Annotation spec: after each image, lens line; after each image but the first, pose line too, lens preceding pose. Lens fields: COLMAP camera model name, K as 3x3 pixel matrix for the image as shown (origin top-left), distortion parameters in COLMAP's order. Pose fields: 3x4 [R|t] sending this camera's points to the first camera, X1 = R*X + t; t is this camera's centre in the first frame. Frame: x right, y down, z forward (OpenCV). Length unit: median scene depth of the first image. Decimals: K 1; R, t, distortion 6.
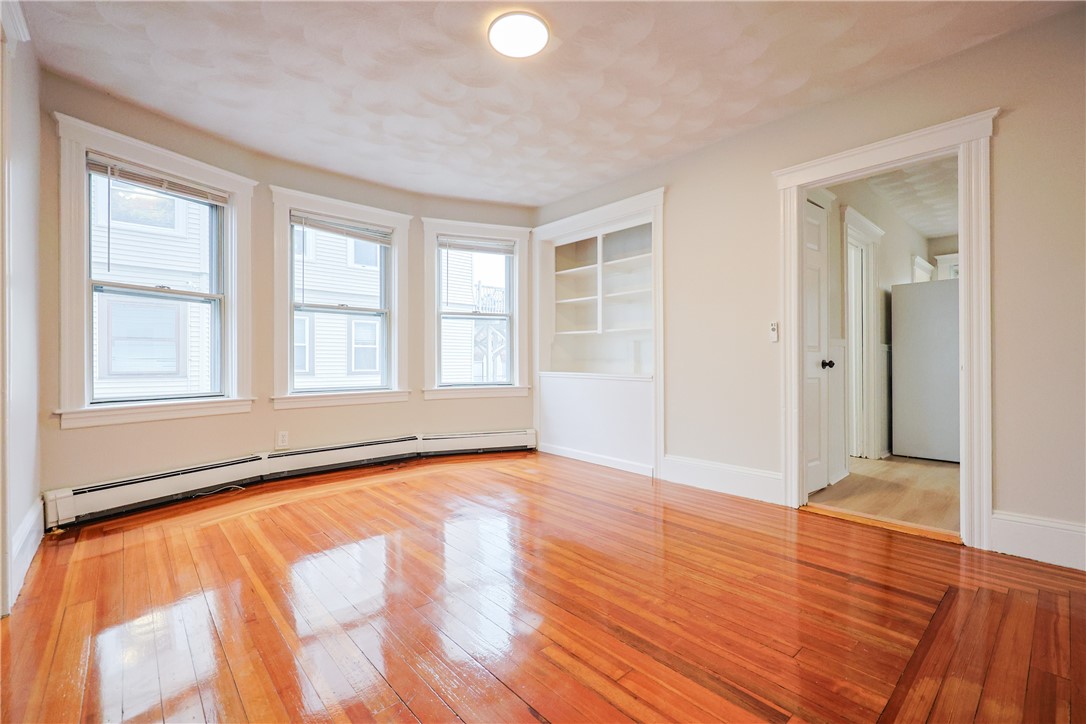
lens RADIAL K [[468.1, 0, 539.2], [0, 468.1, 362.0], [0, 0, 1]] dist [0.006810, -0.002934]
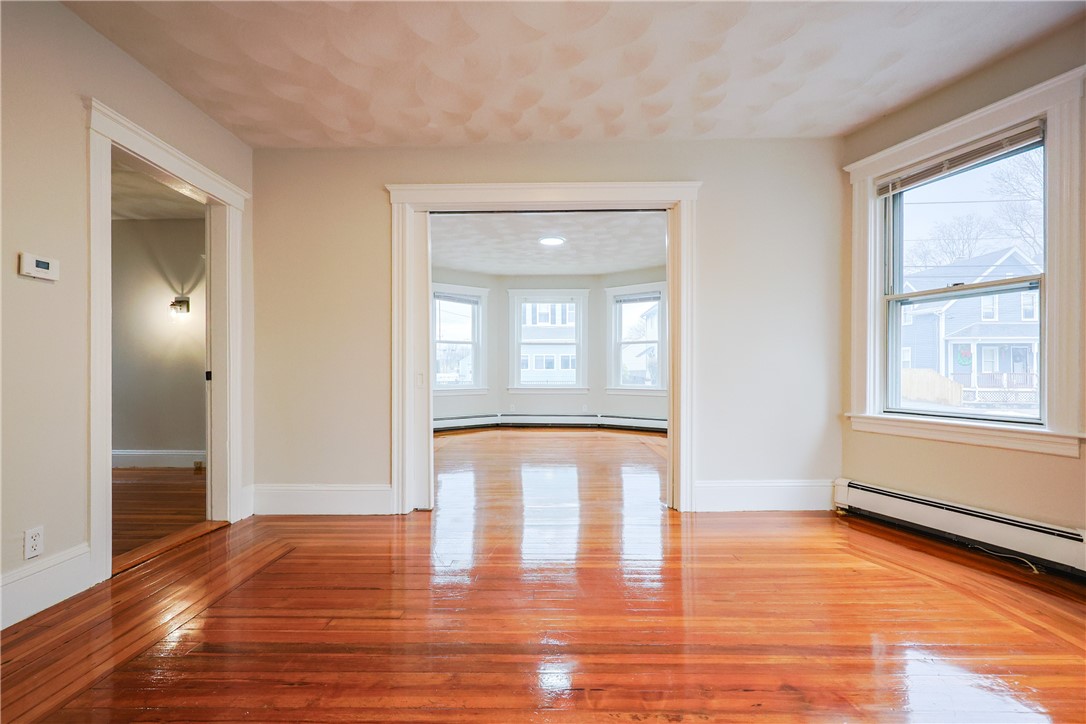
lens RADIAL K [[468.1, 0, 536.8], [0, 468.1, 358.2], [0, 0, 1]] dist [0.006810, -0.002934]
pose [[-0.670819, -0.017641, -0.741411, 0.329869], [0.002317, 0.999662, -0.025882, -0.006760], [0.741617, -0.019080, -0.670552, 0.996973]]
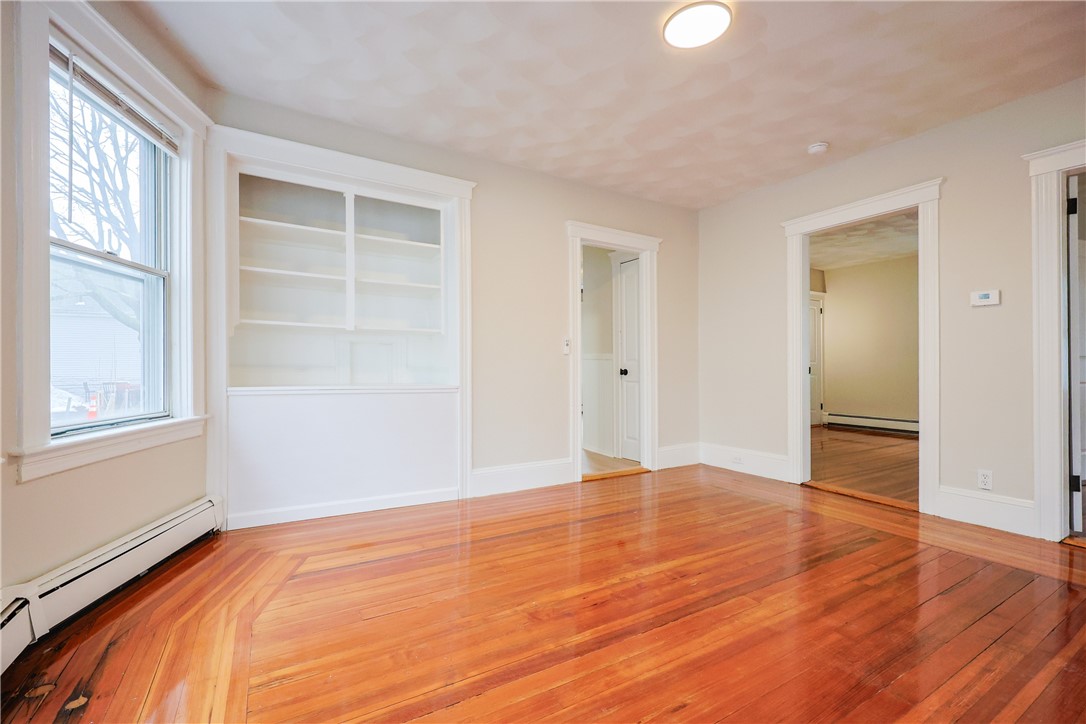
lens RADIAL K [[468.1, 0, 539.6], [0, 468.1, 367.9], [0, 0, 1]] dist [0.006810, -0.002934]
pose [[0.186762, 0.006151, 0.982386, -0.715141], [-0.000858, 0.999981, -0.006098, 0.000392], [-0.982405, 0.000296, 0.186764, 0.802861]]
